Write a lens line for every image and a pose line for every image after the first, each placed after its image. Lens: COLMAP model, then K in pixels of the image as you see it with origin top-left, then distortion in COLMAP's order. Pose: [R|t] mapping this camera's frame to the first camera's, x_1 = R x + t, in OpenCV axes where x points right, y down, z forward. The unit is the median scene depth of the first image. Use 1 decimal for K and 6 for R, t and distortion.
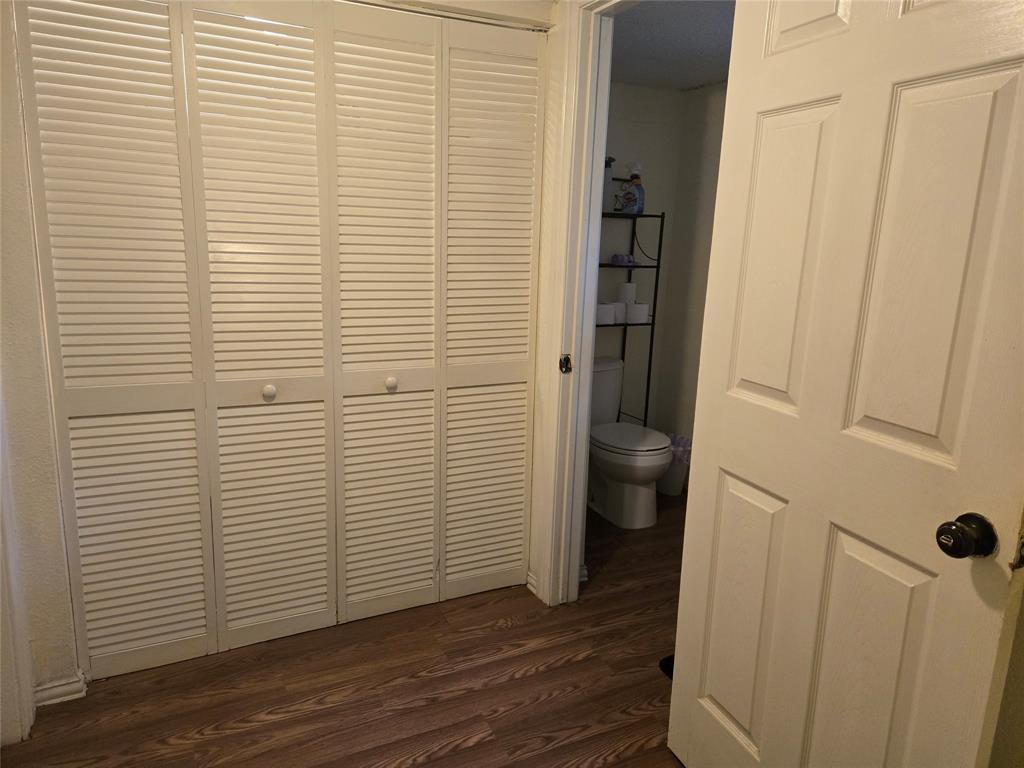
lens RADIAL K [[684.5, 0, 513.1], [0, 684.5, 378.2], [0, 0, 1]] dist [0.077065, -0.059934]
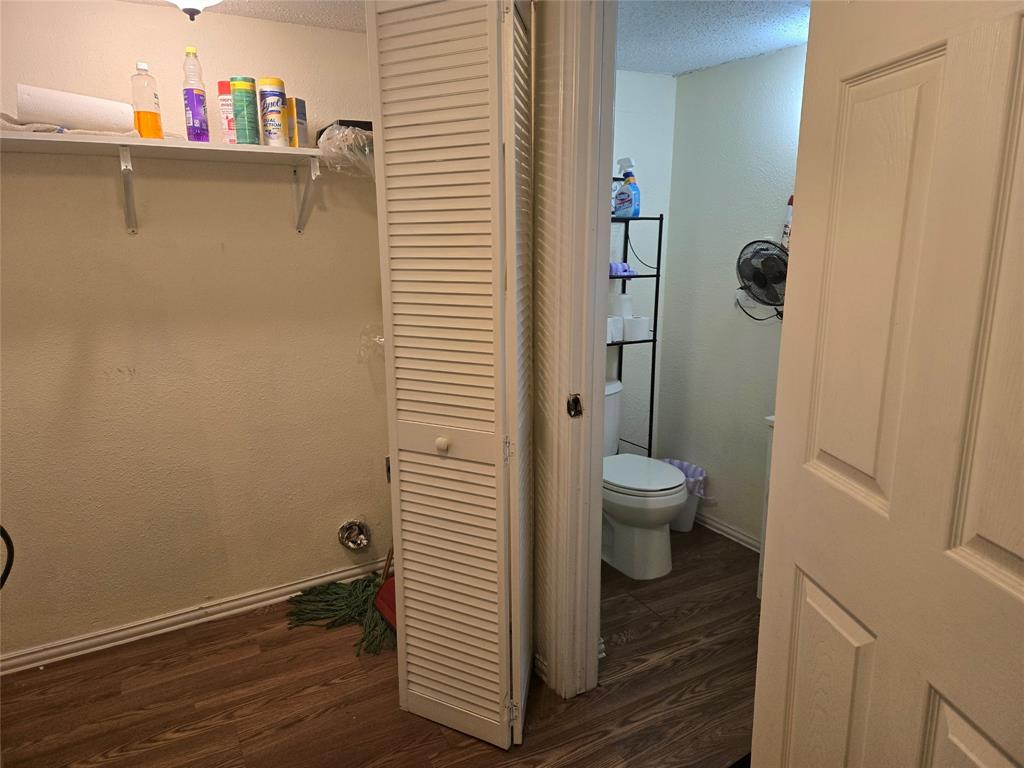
lens RADIAL K [[684.5, 0, 511.1], [0, 684.5, 382.5], [0, 0, 1]] dist [0.077065, -0.059934]
pose [[0.997885, -0.045870, 0.046061, -0.023813], [0.045771, 0.998947, 0.003206, -0.037503], [-0.046160, -0.001091, 0.998933, 0.131099]]
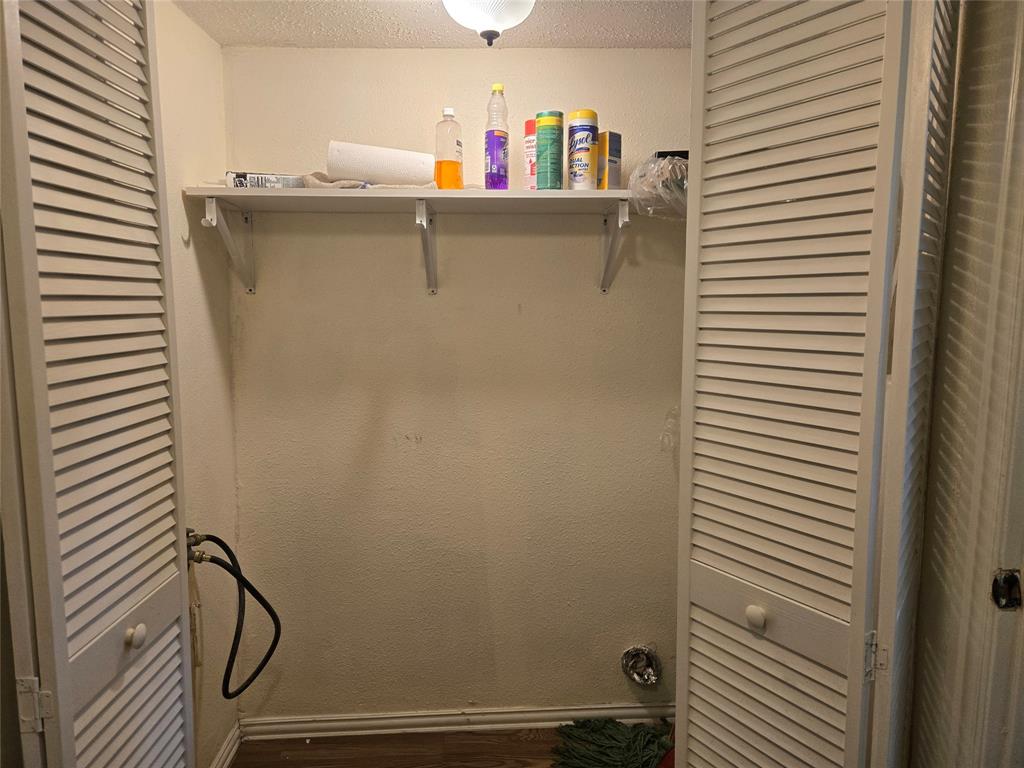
lens RADIAL K [[684.5, 0, 524.3], [0, 684.5, 381.5], [0, 0, 1]] dist [0.077065, -0.059934]
pose [[0.915680, 0.022011, -0.401306, -0.024569], [-0.057218, 0.995468, -0.075957, -0.072889], [0.397815, 0.092514, 0.912789, 0.289586]]
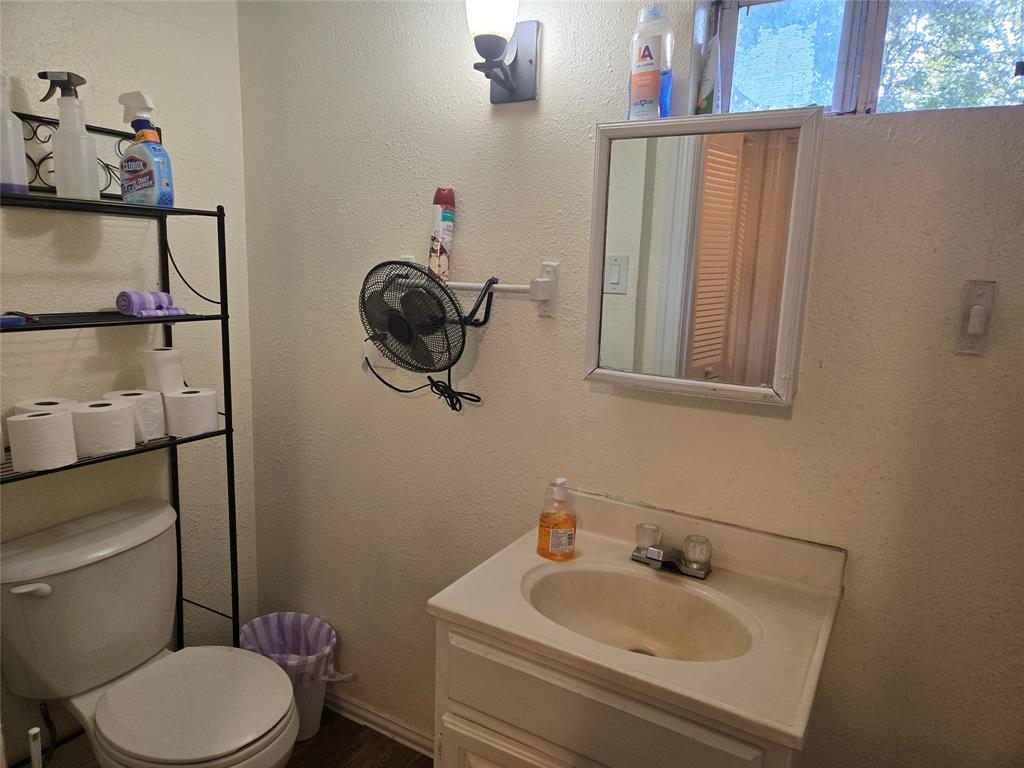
lens RADIAL K [[684.5, 0, 511.2], [0, 684.5, 382.9], [0, 0, 1]] dist [0.077065, -0.059934]
pose [[0.843639, -0.102678, 0.527001, 0.119878], [0.109830, 0.993791, 0.017806, -0.103006], [-0.525557, 0.042859, 0.849678, 0.482553]]
